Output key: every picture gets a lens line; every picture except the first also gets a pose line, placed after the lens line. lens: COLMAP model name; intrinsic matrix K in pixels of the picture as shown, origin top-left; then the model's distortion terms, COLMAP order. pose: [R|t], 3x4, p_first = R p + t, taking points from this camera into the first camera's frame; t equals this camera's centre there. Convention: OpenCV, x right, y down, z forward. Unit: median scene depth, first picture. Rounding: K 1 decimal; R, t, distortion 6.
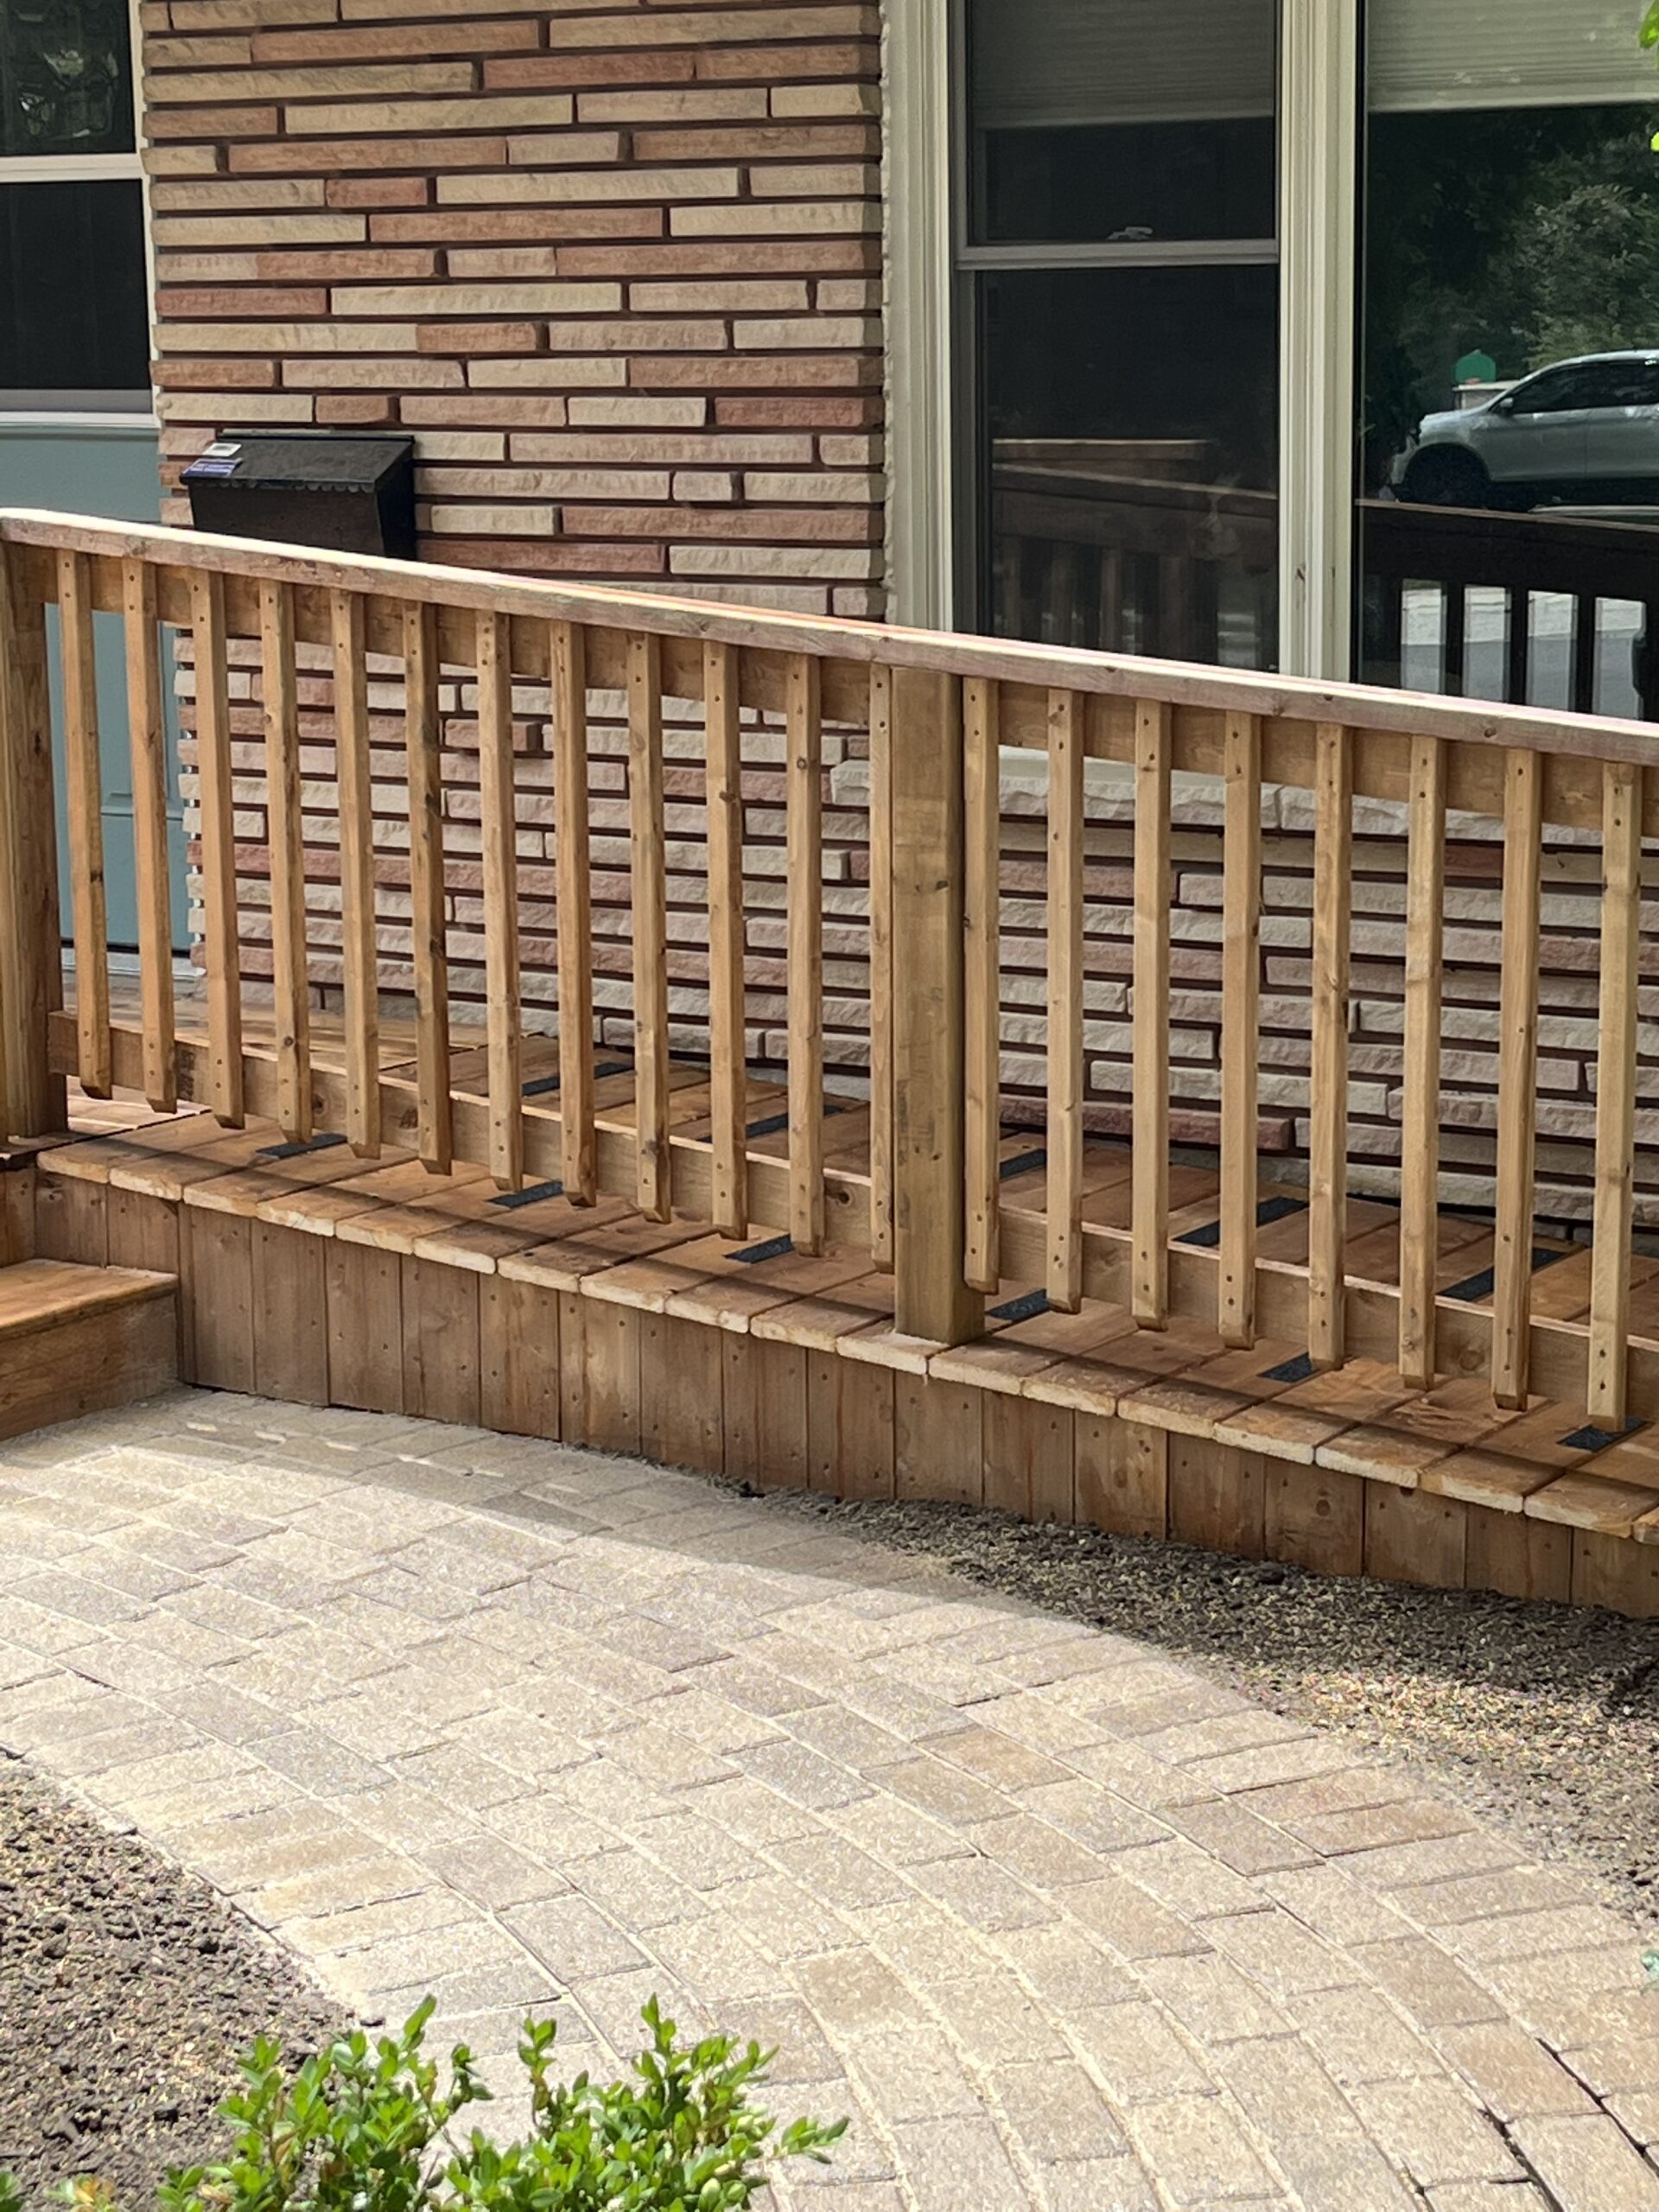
lens RADIAL K [[4287.8, 0, 839.2], [0, 4287.8, 1107.0], [0, 0, 1]] dist [0.089429, 0.000000]
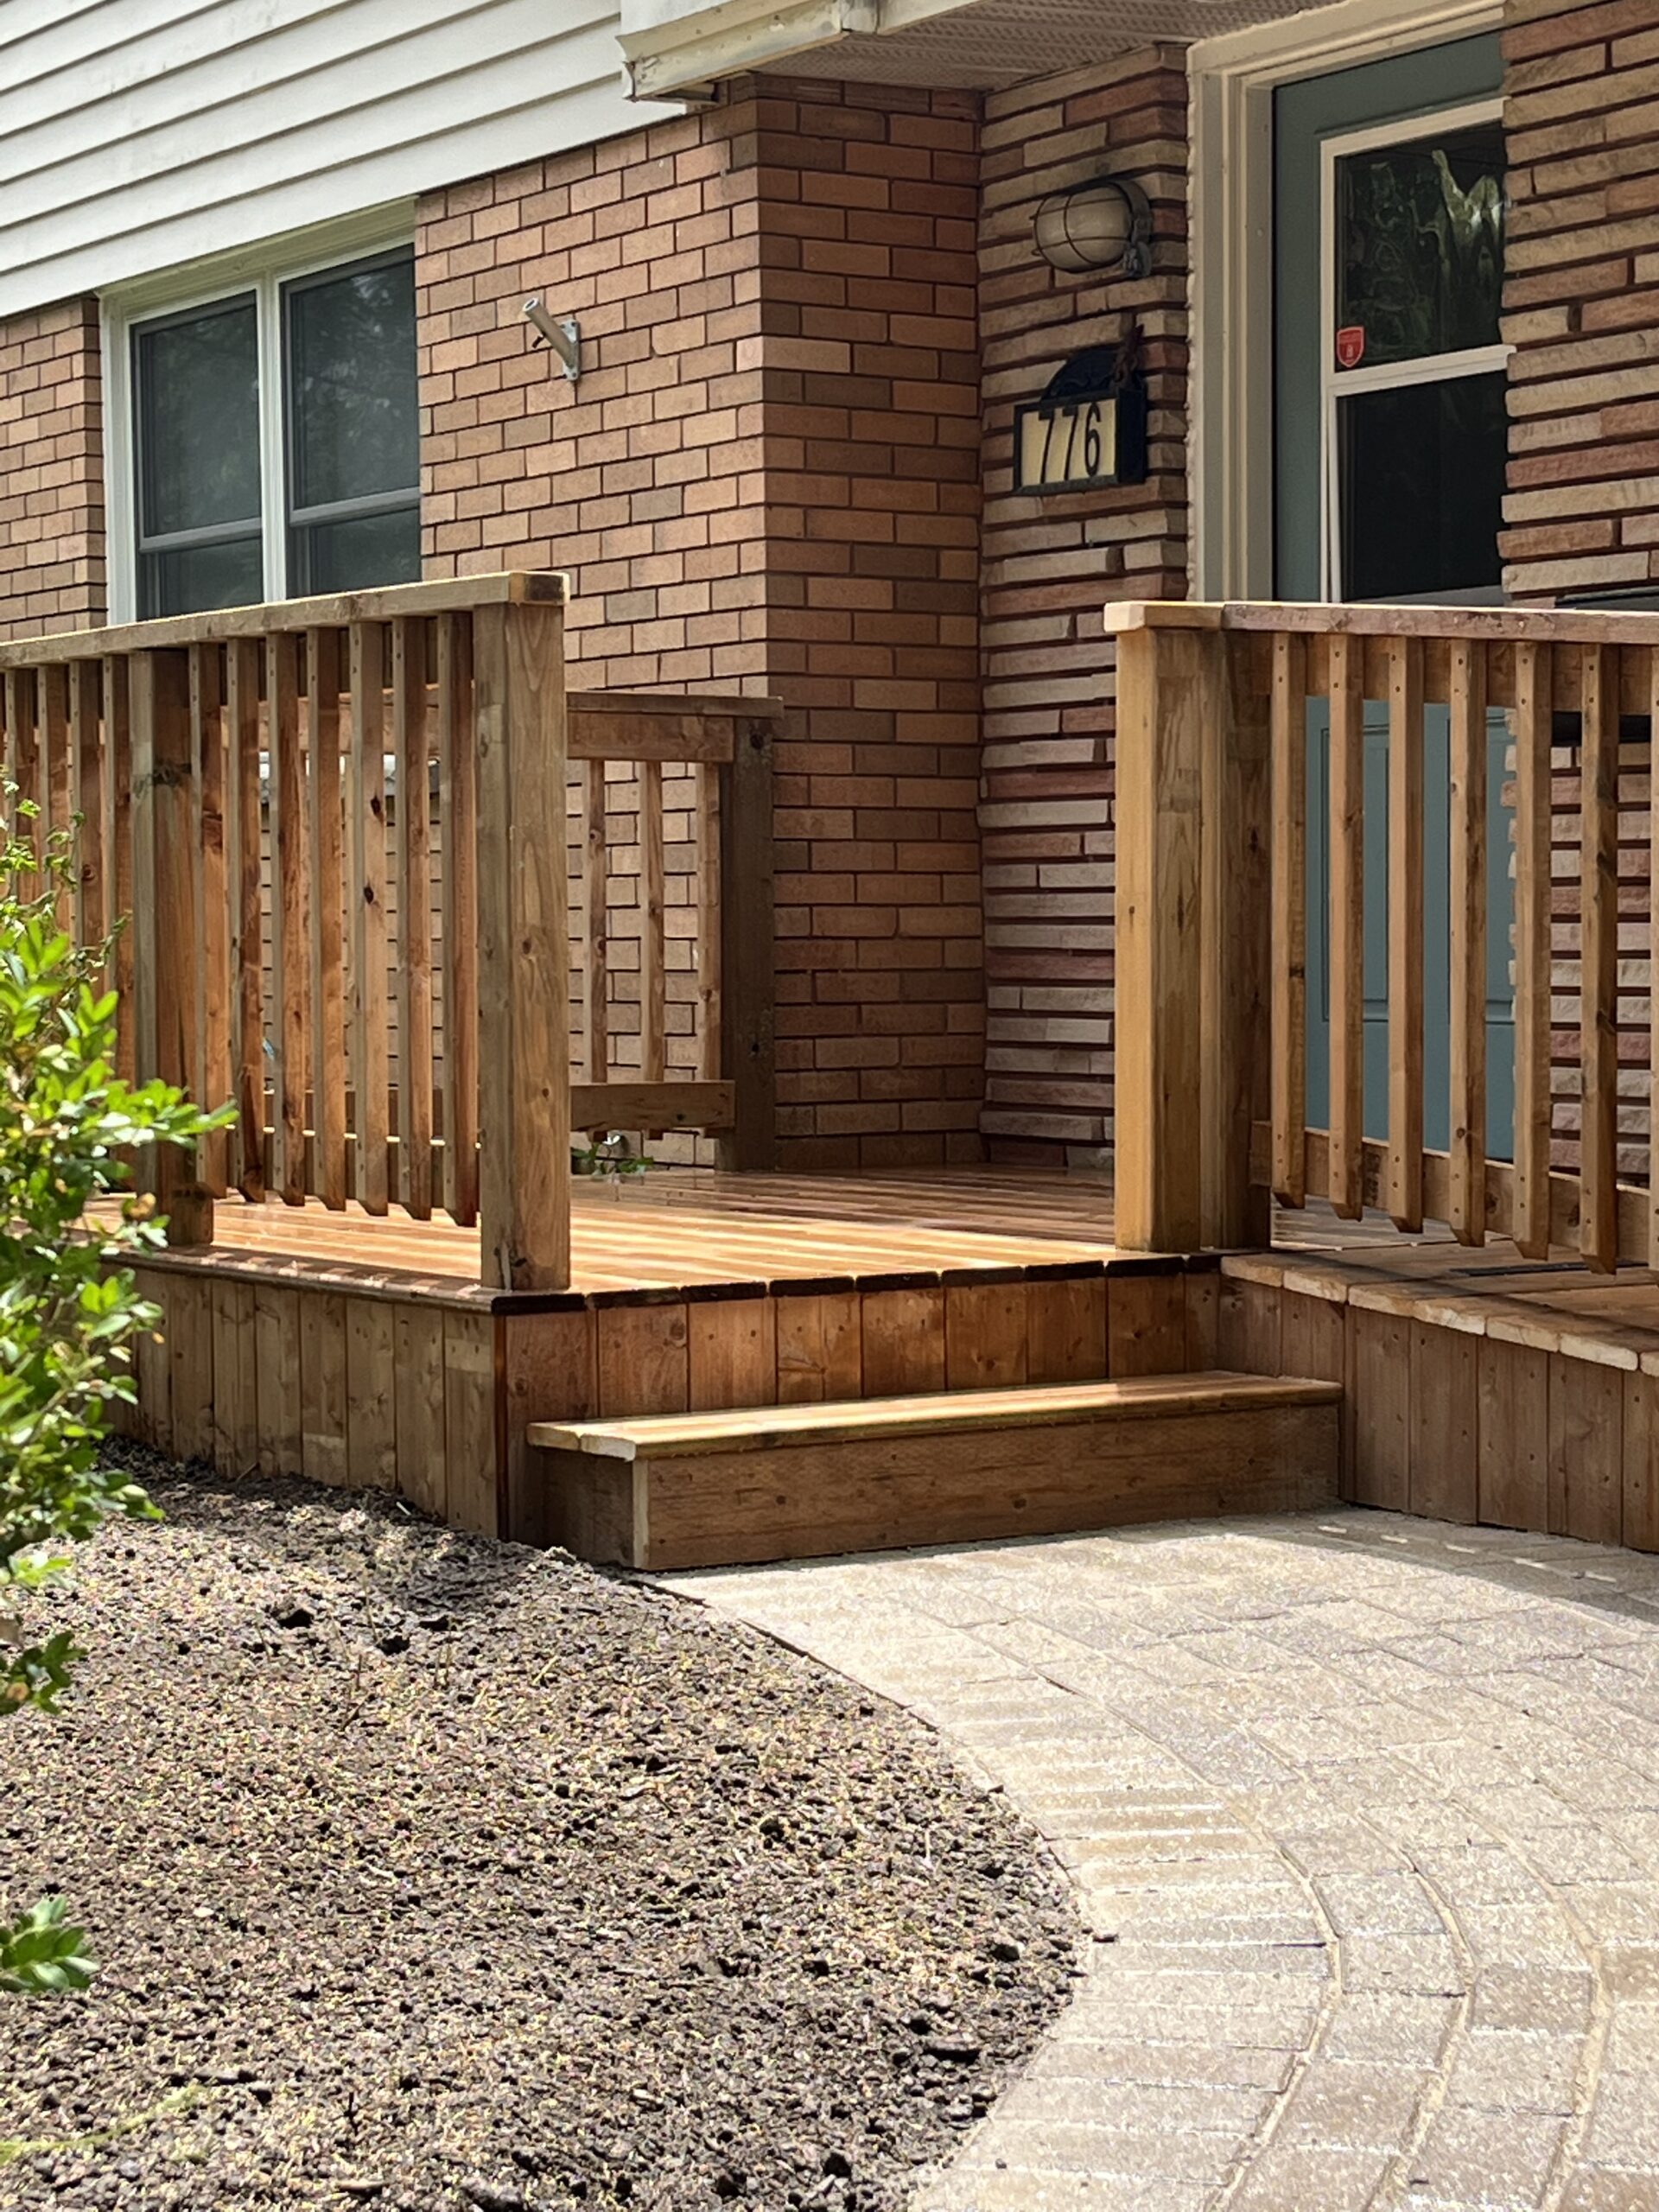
lens RADIAL K [[4287.8, 0, 833.6], [0, 4287.8, 1104.0], [0, 0, 1]] dist [0.089429, 0.000000]
pose [[0.915987, 0.027043, -0.400296, 0.122565], [-0.076504, 0.991192, -0.108098, 0.091528], [0.393847, 0.129641, 0.909988, 0.097374]]
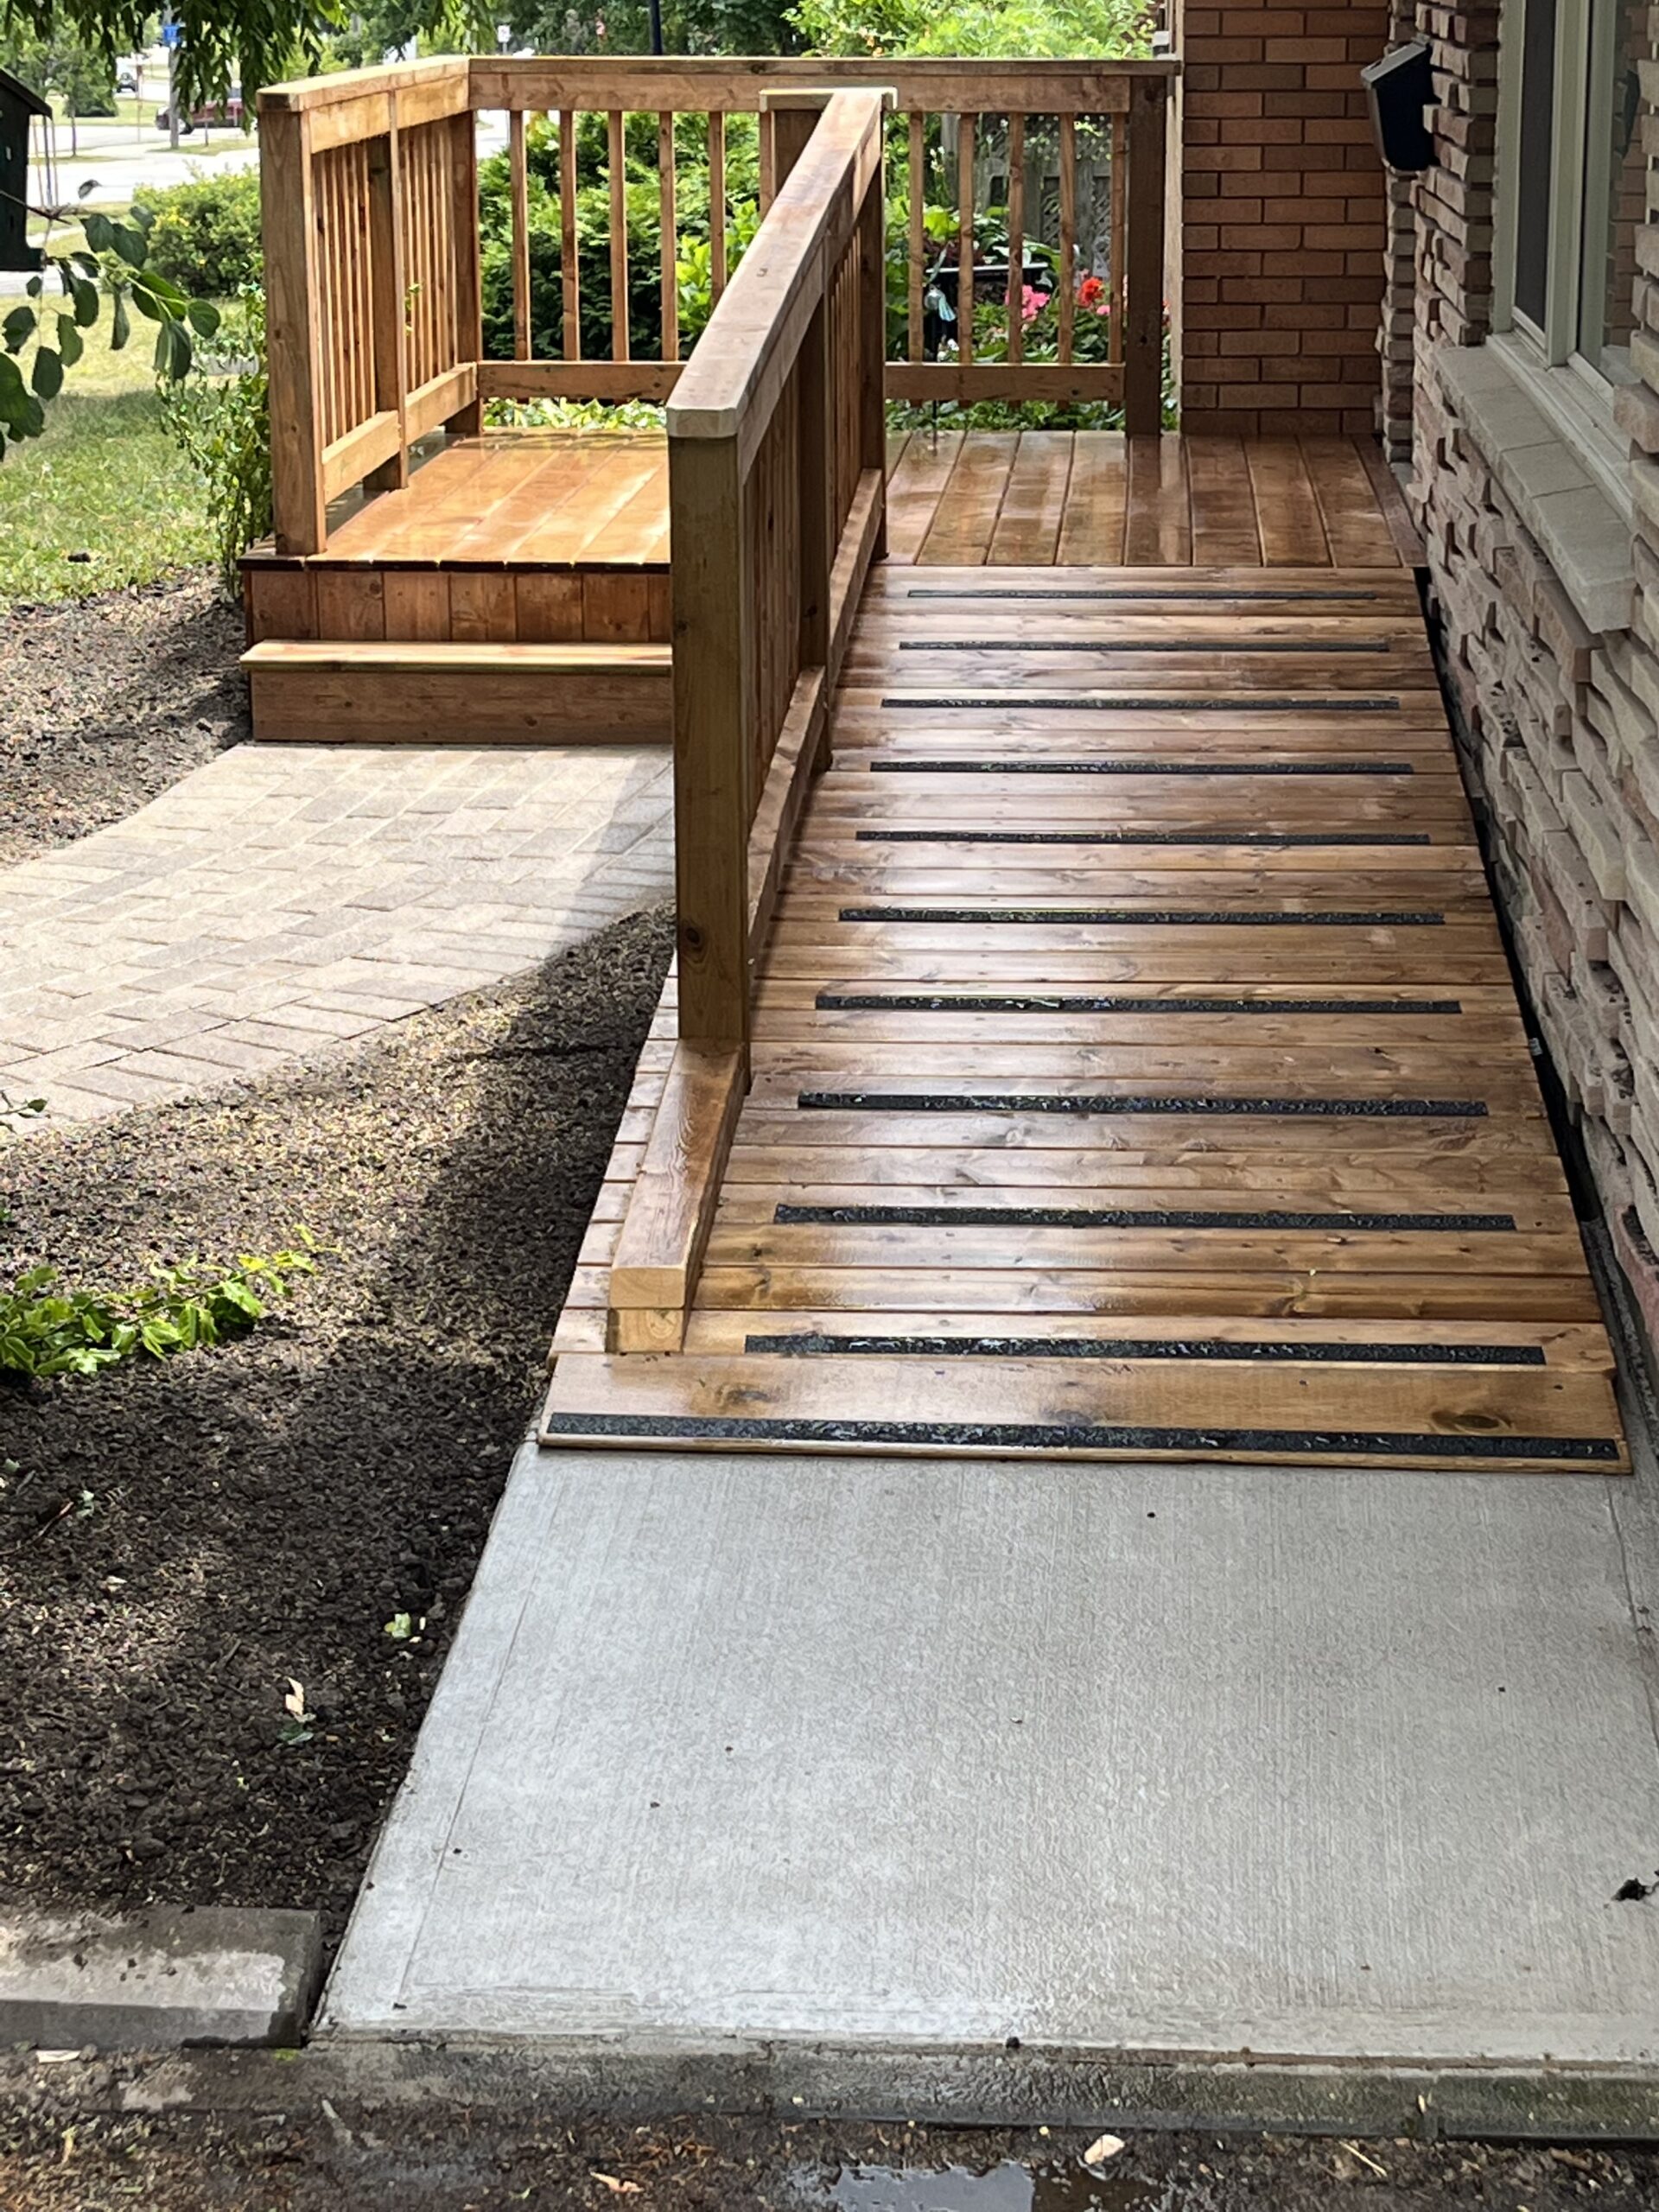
lens RADIAL K [[4287.8, 0, 831.6], [0, 4287.8, 1103.1], [0, 0, 1]] dist [0.089429, 0.000000]
pose [[0.477907, 0.245404, -0.843434, 1.099072], [-0.150219, 0.968871, 0.196784, -0.105111], [0.865471, 0.032655, 0.499894, 0.355446]]
